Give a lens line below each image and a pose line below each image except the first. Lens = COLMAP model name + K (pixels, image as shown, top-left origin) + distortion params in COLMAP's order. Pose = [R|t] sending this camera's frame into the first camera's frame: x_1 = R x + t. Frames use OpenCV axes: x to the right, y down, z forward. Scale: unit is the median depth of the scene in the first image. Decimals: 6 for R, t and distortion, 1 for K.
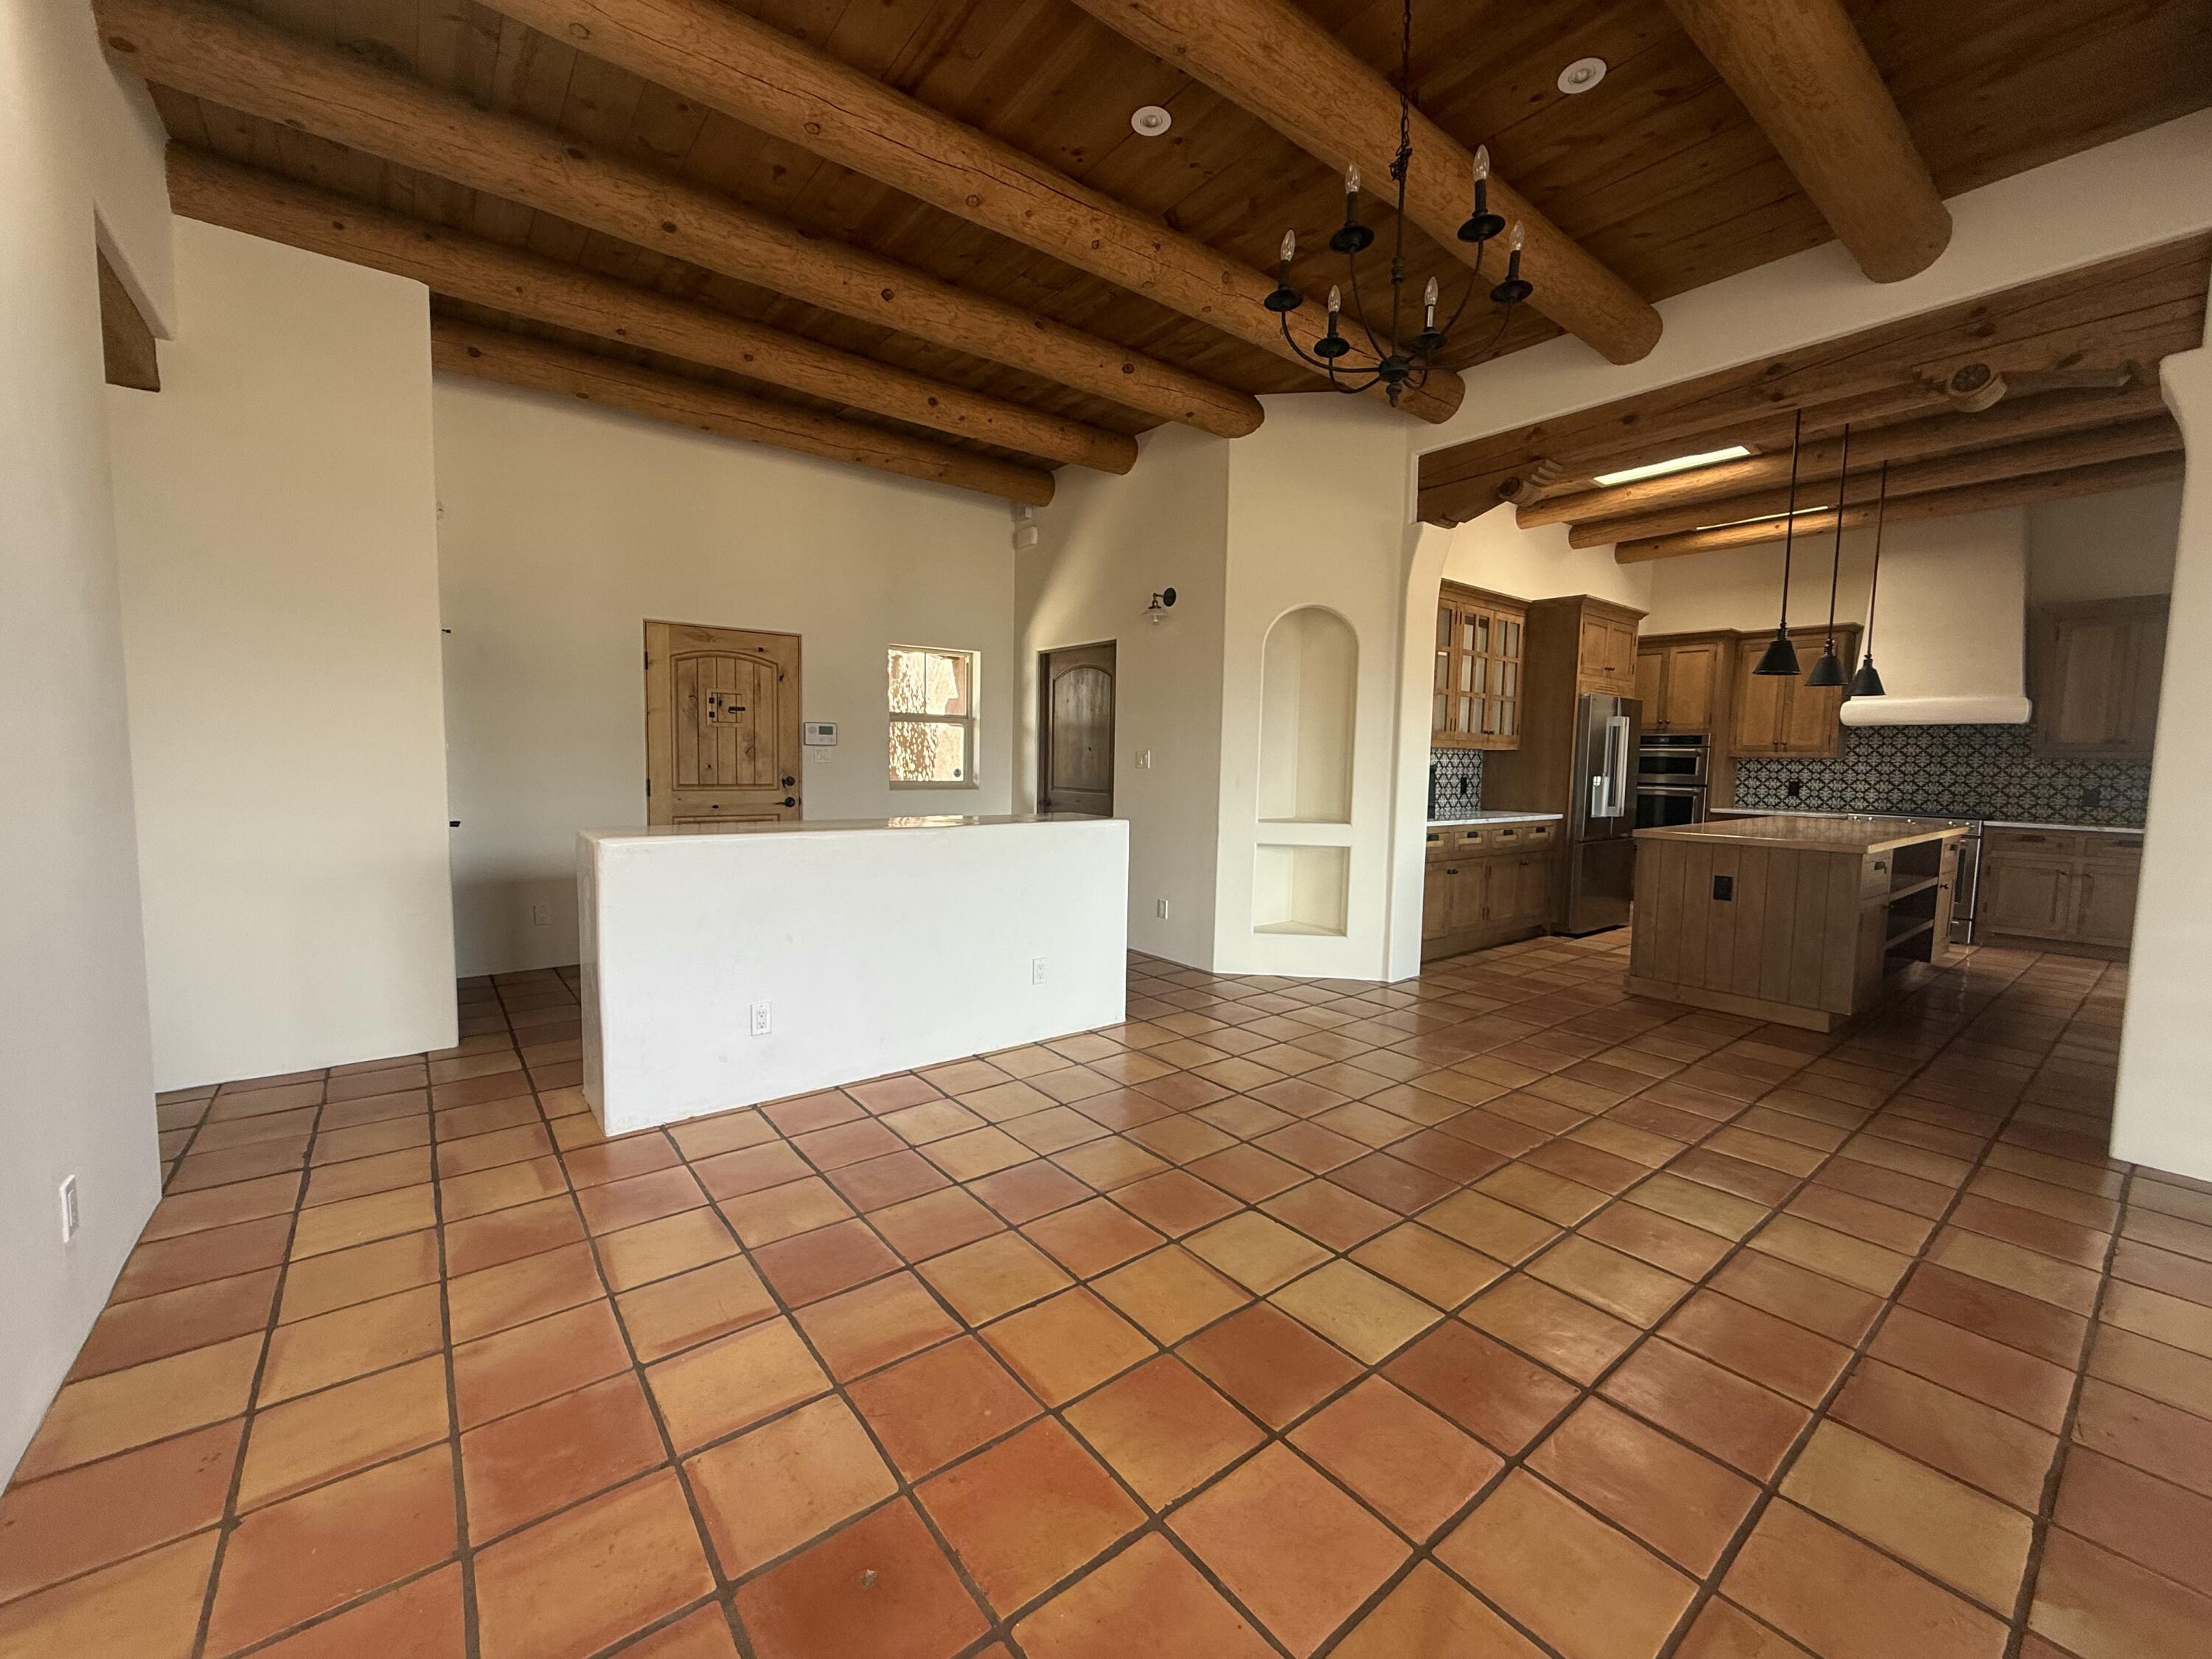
lens RADIAL K [[883.1, 0, 1097.6], [0, 883.1, 825.7], [0, 0, 1]] dist [-0.000284, 0.000421]
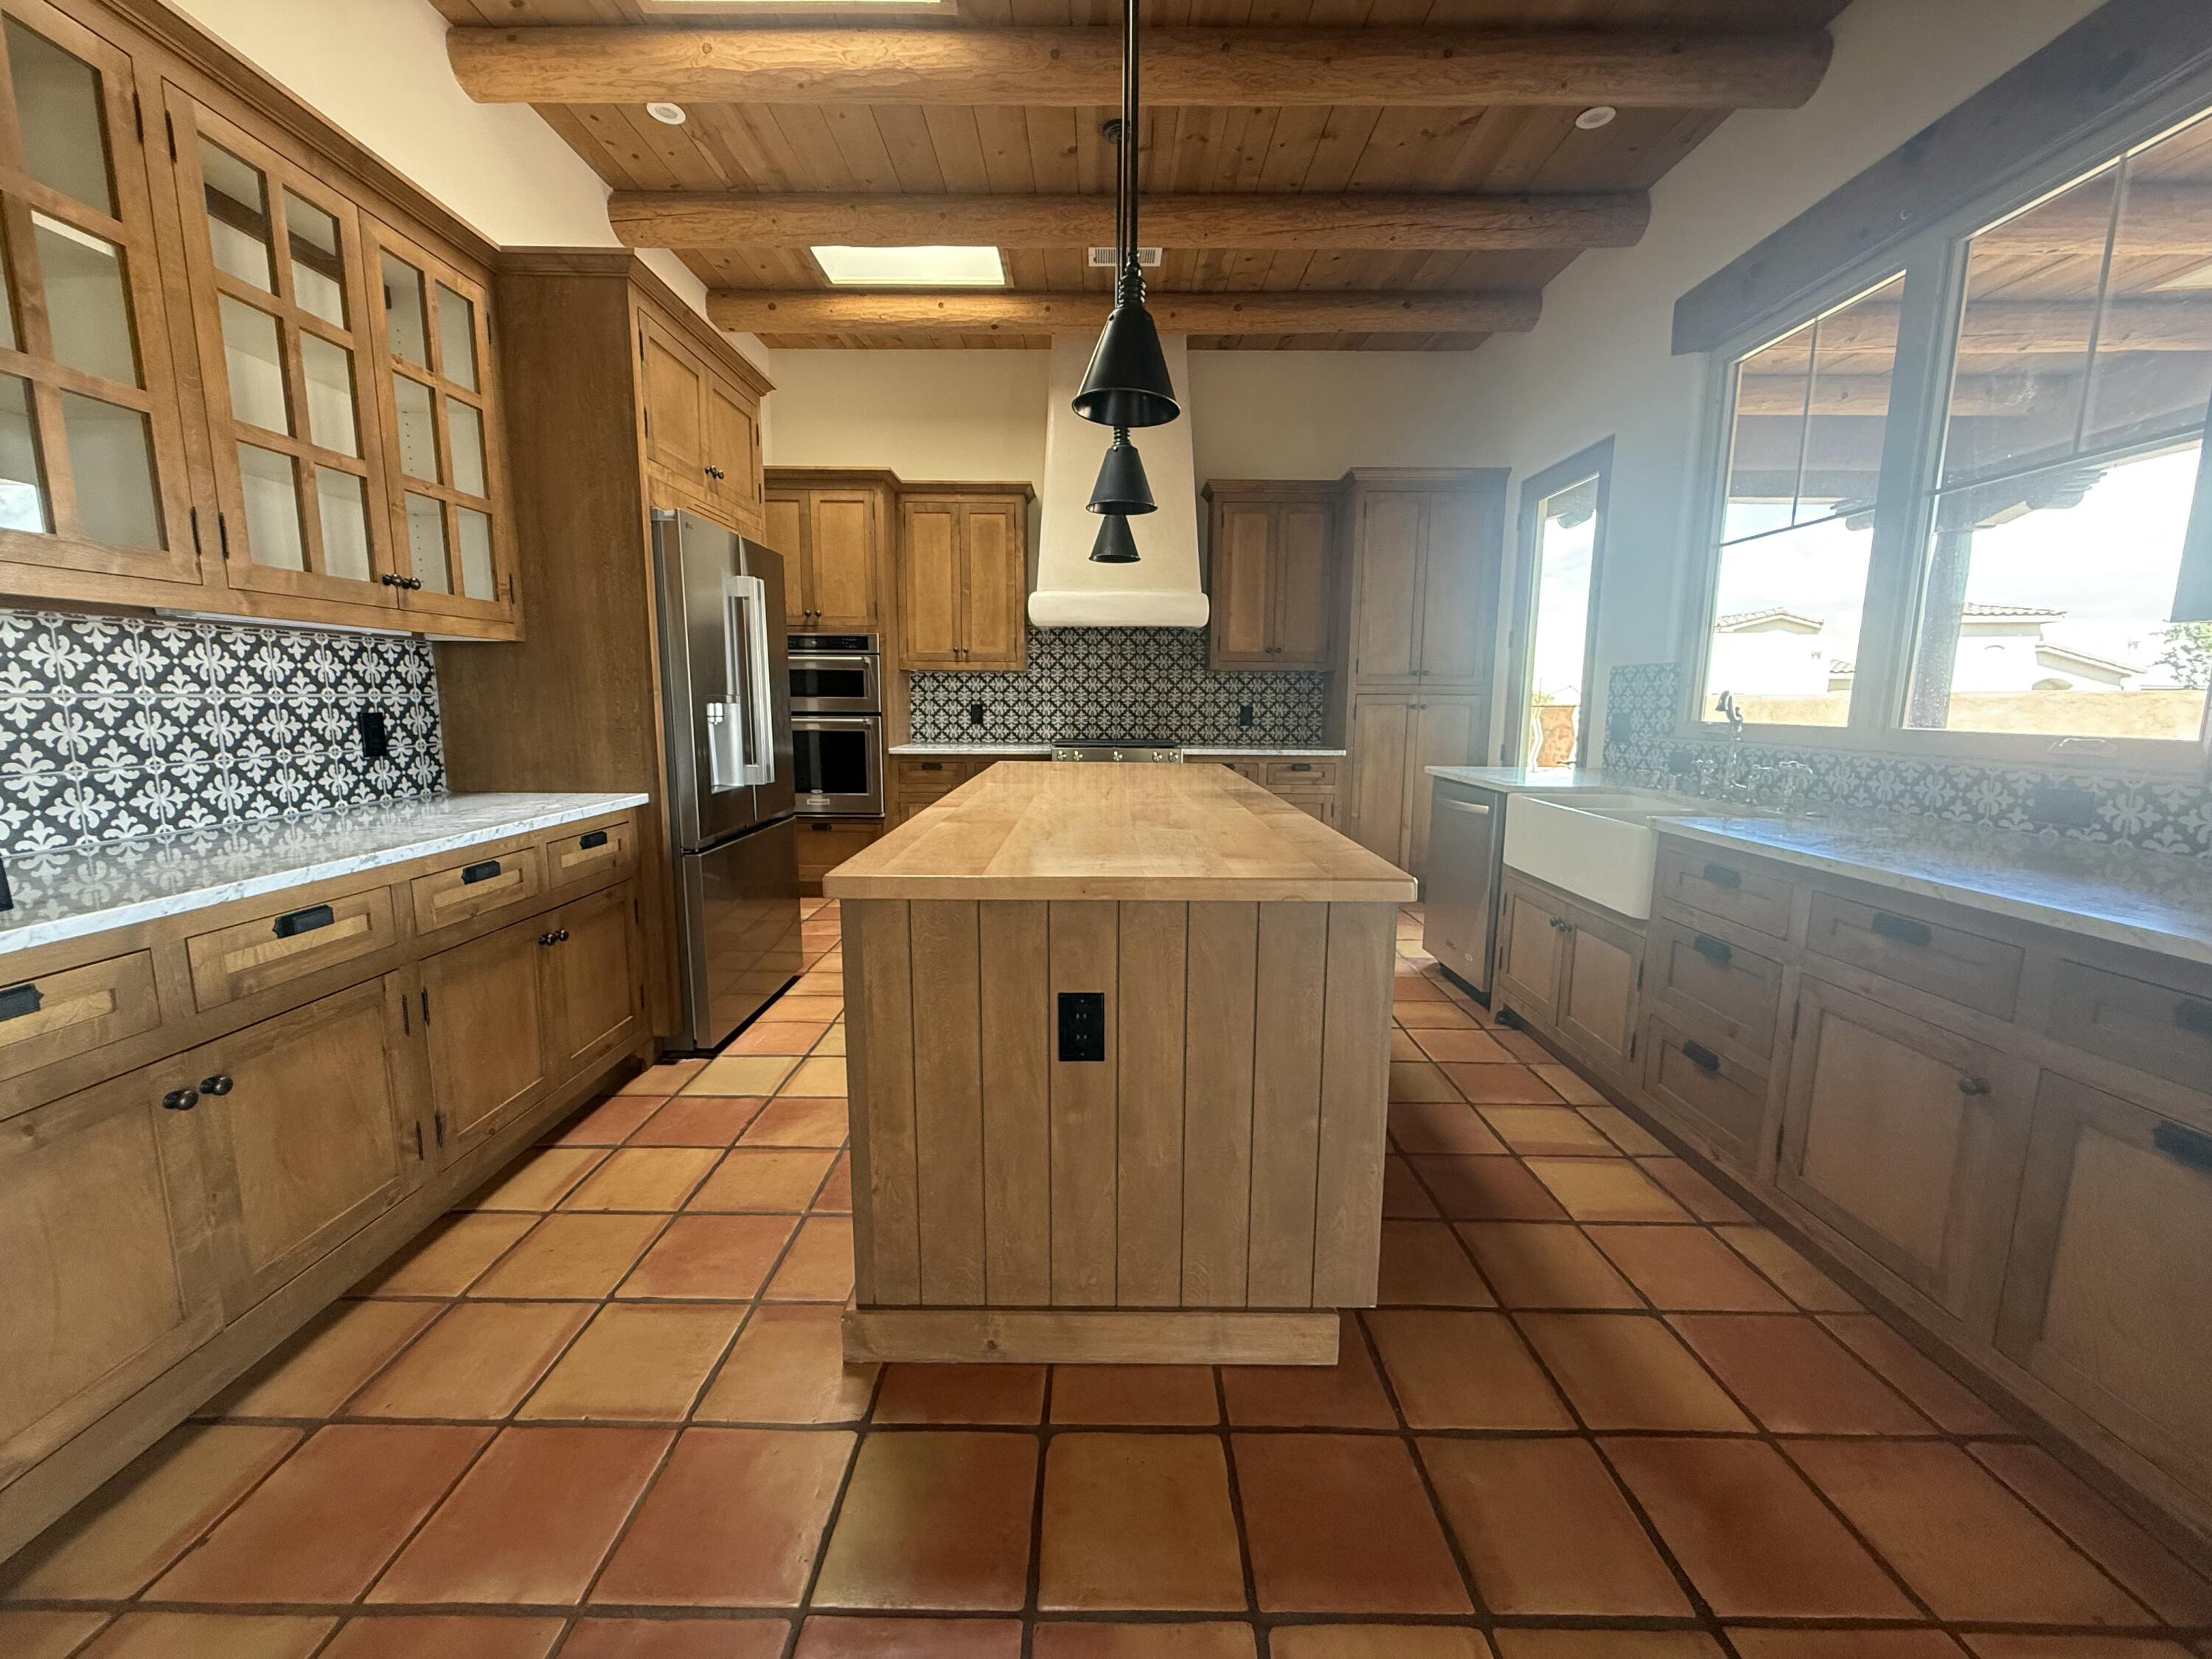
lens RADIAL K [[883.1, 0, 1097.6], [0, 883.1, 825.7], [0, 0, 1]] dist [-0.000284, 0.000421]
pose [[0.621066, -0.128630, 0.773130, 0.312230], [0.066479, 0.991531, 0.111563, -0.029112], [-0.780933, -0.017891, 0.624358, 0.532159]]
